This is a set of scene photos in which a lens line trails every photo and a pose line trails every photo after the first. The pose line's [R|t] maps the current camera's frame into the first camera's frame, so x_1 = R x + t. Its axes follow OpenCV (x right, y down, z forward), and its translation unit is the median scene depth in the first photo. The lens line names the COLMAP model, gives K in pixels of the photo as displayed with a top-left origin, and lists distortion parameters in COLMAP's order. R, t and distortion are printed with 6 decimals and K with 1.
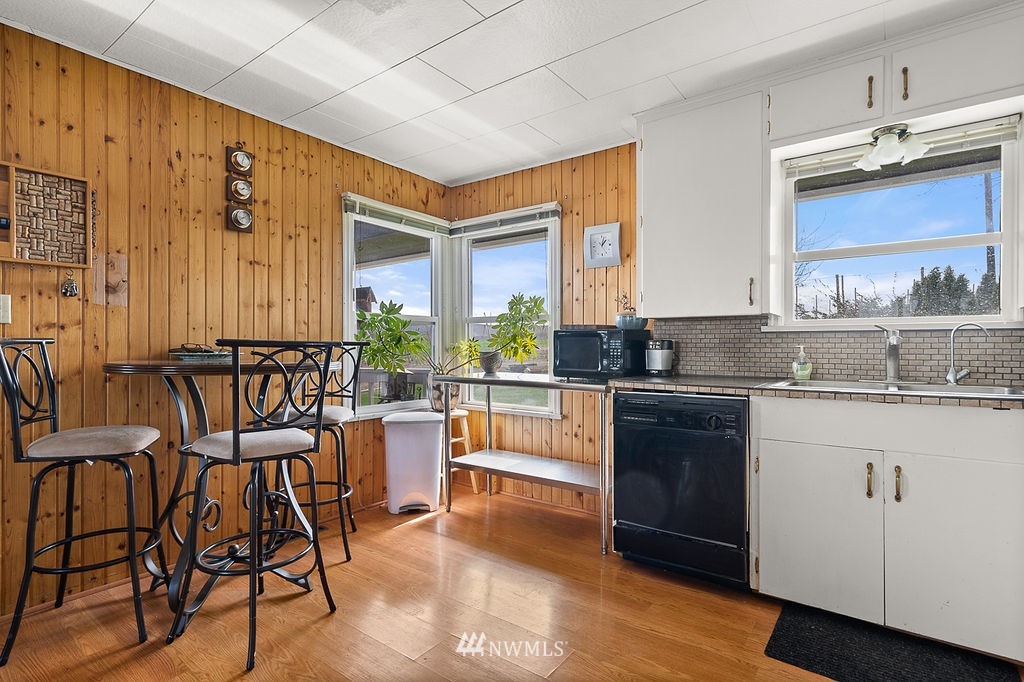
lens RADIAL K [[498.4, 0, 512.7], [0, 498.4, 348.5], [0, 0, 1]] dist [0.001790, 0.000809]
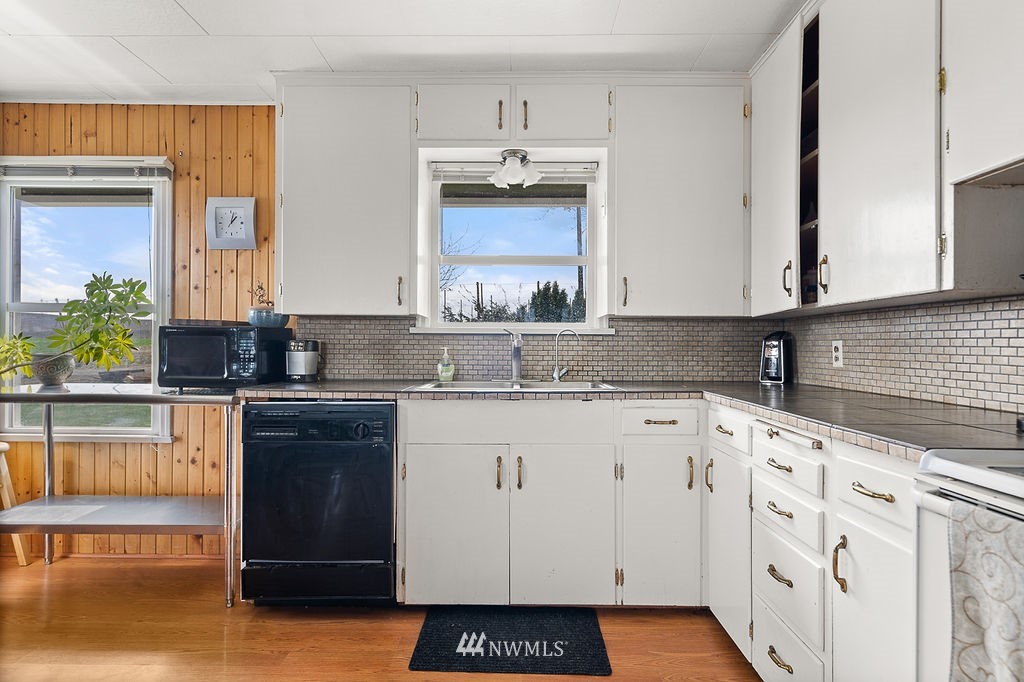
lens RADIAL K [[545.3, 0, 507.7], [0, 545.3, 346.1], [0, 0, 1]] dist [0.001492, 0.000386]
pose [[0.807739, 0.005631, 0.589514, 0.025080], [-0.001514, 0.999971, -0.007476, -0.000456], [-0.589539, 0.005146, 0.807724, 0.026233]]
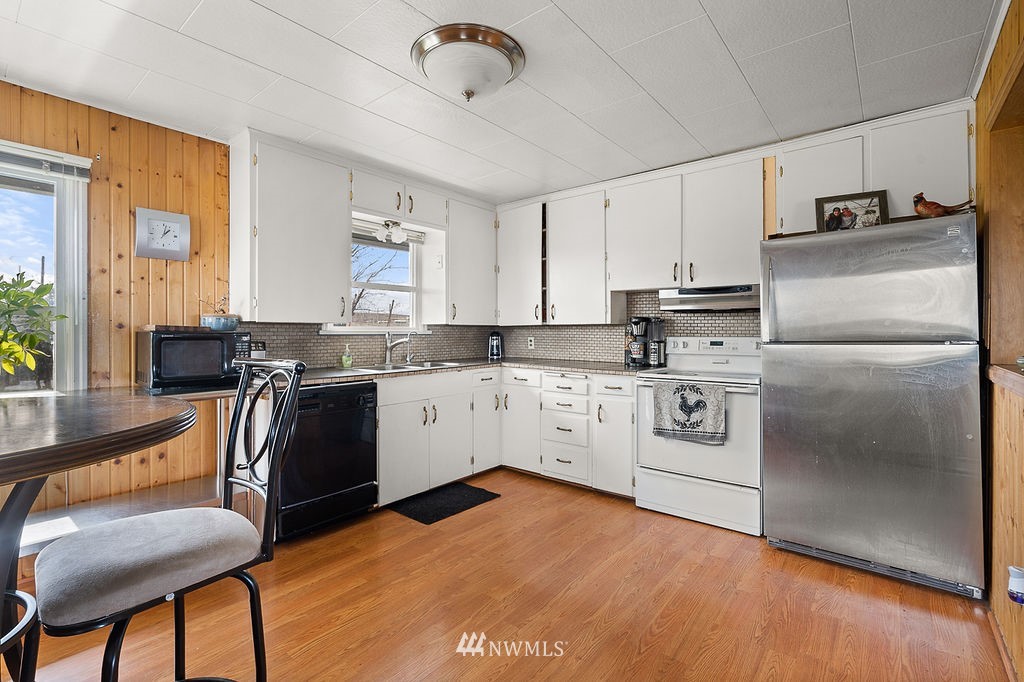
lens RADIAL K [[460.2, 0, 493.9], [0, 460.2, 334.5], [0, 0, 1]] dist [0.012626, 0.000016]
pose [[0.081046, -0.005335, 0.996696, -0.721087], [0.008472, 0.999953, 0.004664, -0.035828], [-0.996674, 0.008066, 0.081087, 0.429725]]
